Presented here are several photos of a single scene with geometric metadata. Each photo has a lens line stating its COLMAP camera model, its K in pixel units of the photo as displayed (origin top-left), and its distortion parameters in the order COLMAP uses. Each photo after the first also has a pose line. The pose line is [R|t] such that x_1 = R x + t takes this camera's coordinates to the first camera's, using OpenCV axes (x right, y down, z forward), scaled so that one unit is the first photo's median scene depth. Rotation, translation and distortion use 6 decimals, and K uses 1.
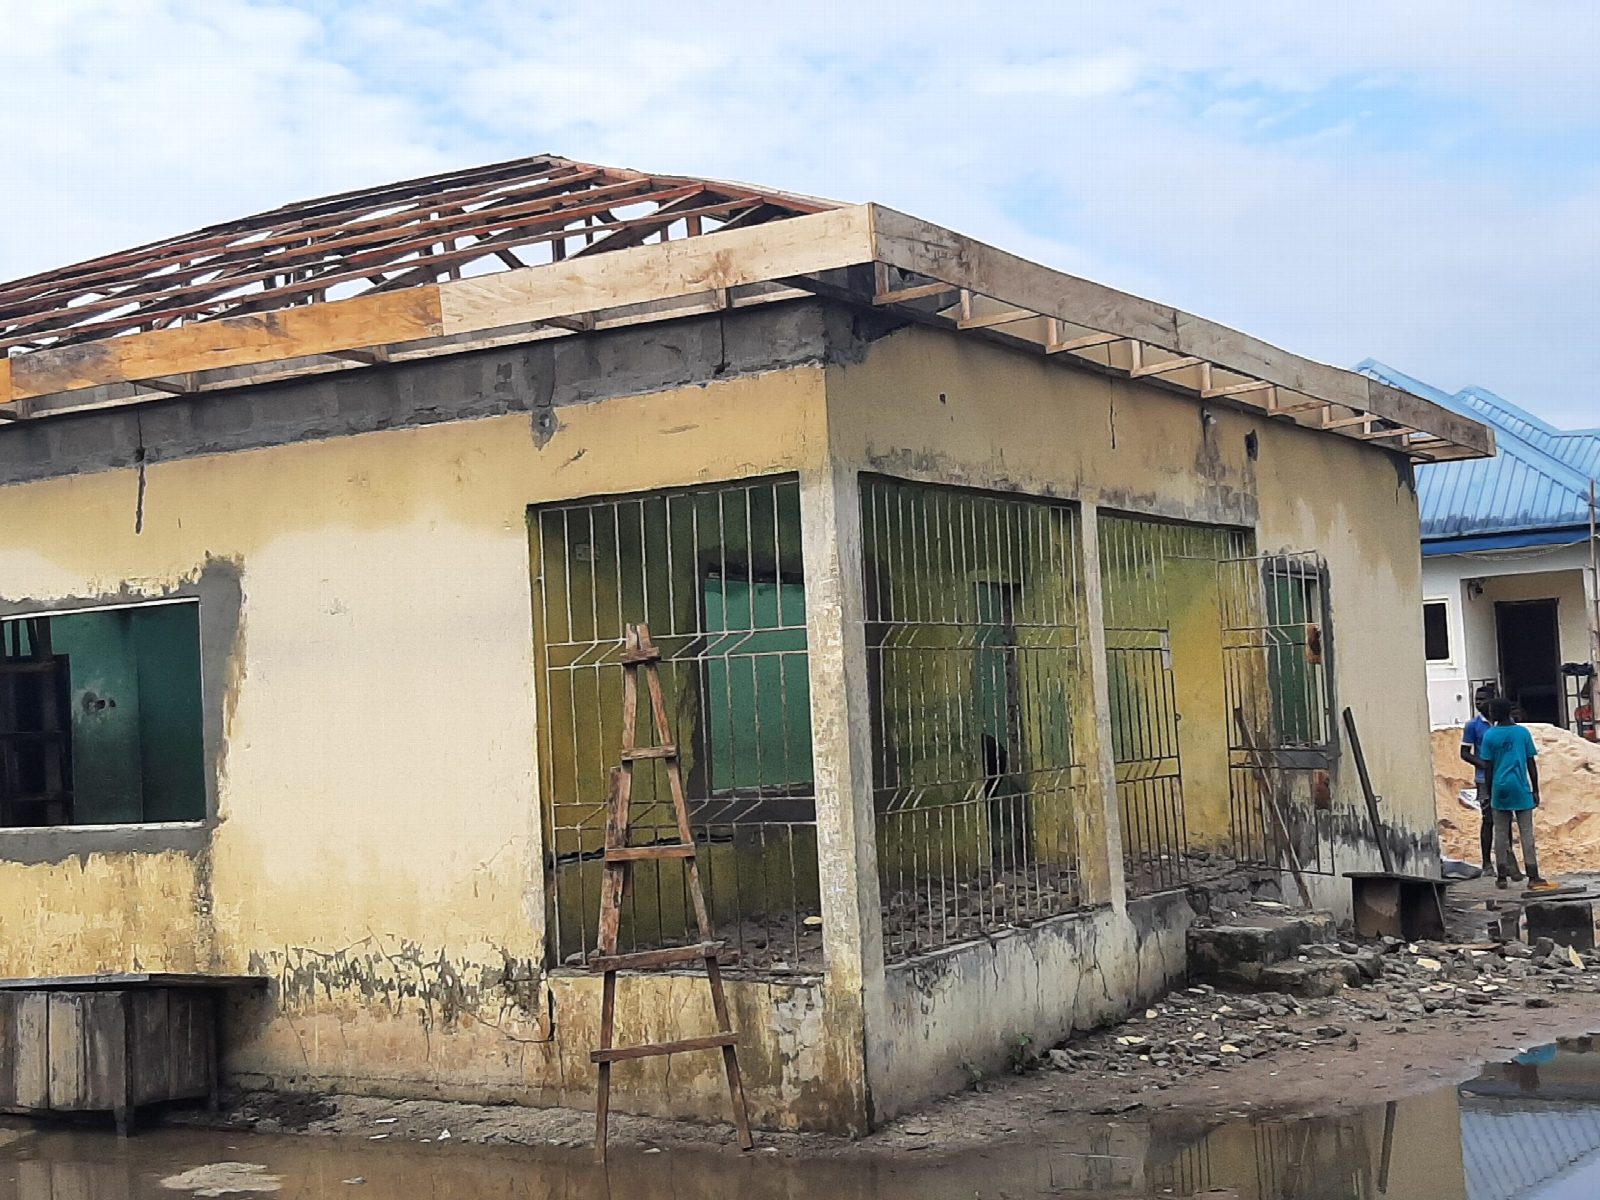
lens RADIAL K [[2106.3, 0, 793.4], [0, 2106.3, 617.2], [0, 0, 1]] dist [0.210479, -0.772347]
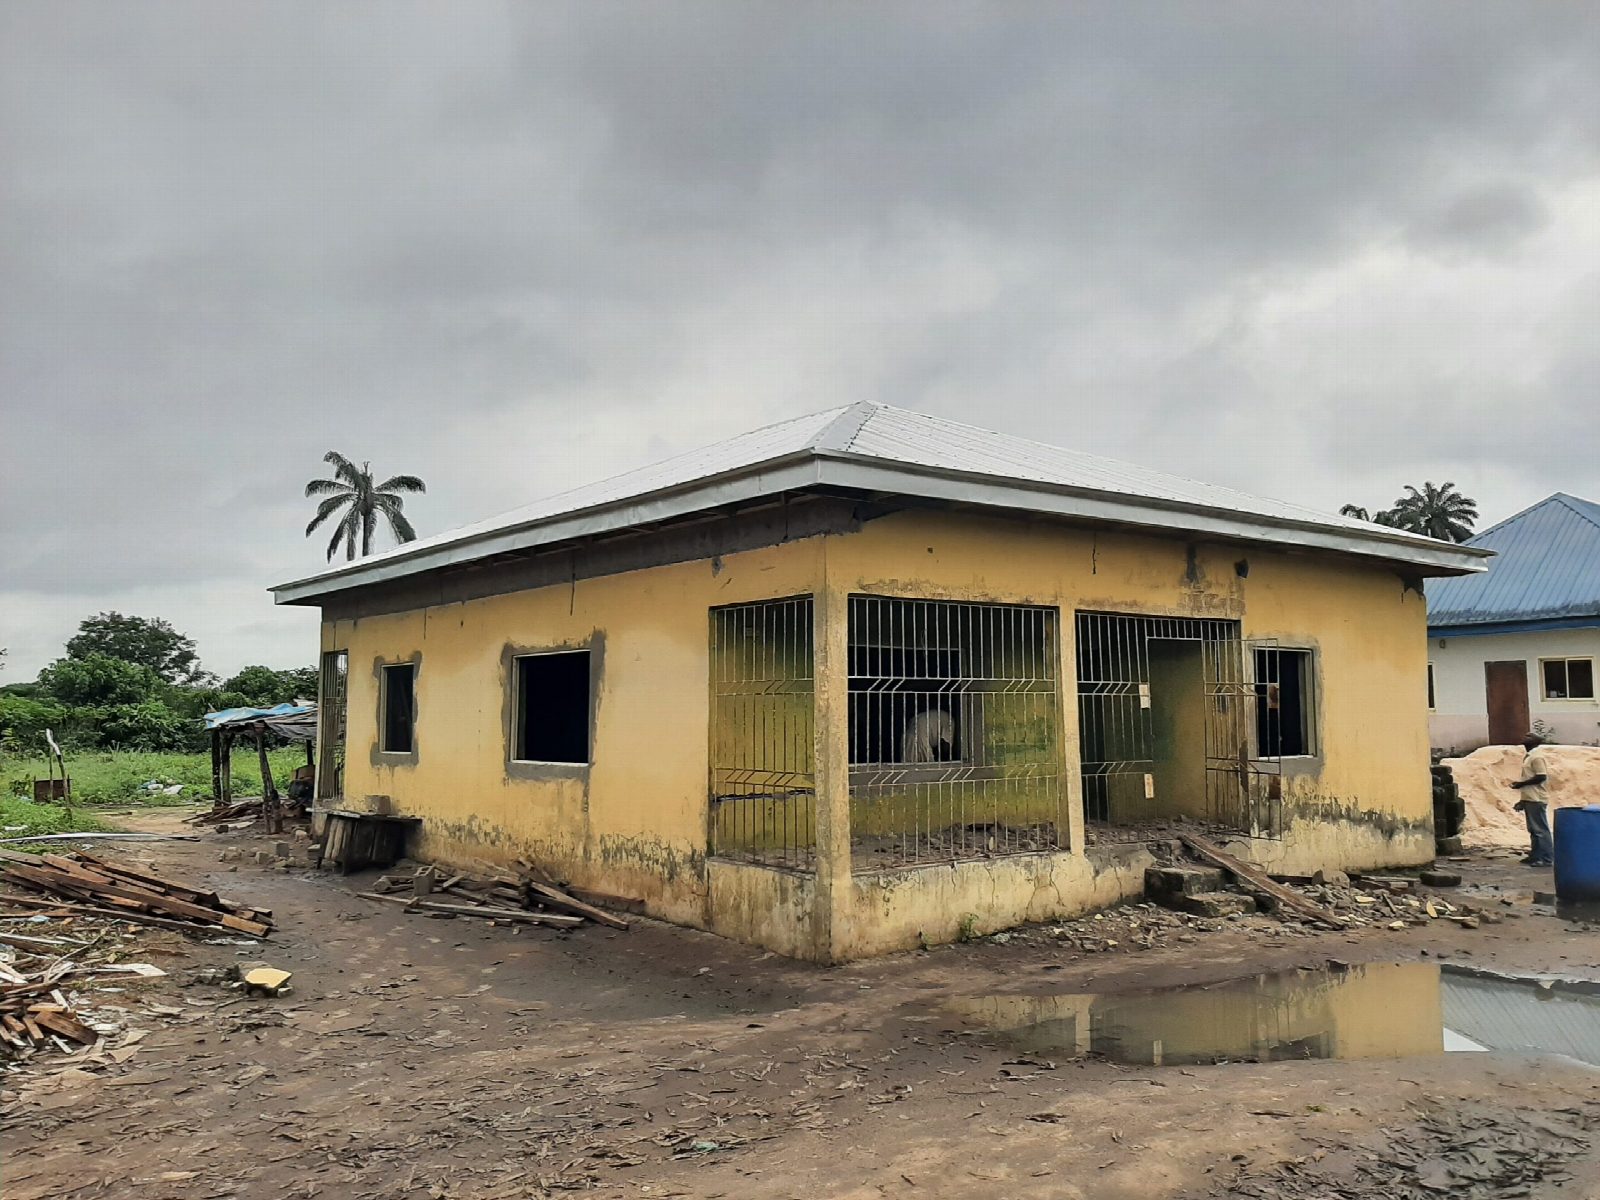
lens RADIAL K [[1235.9, 0, 800.1], [0, 1235.9, 568.9], [0, 0, 1]] dist [0.056514, -0.128268]
pose [[0.931987, 0.005167, -0.362455, 0.334964], [-0.026330, 0.998222, -0.053471, -0.029023], [0.361535, 0.059378, 0.930466, 0.002272]]
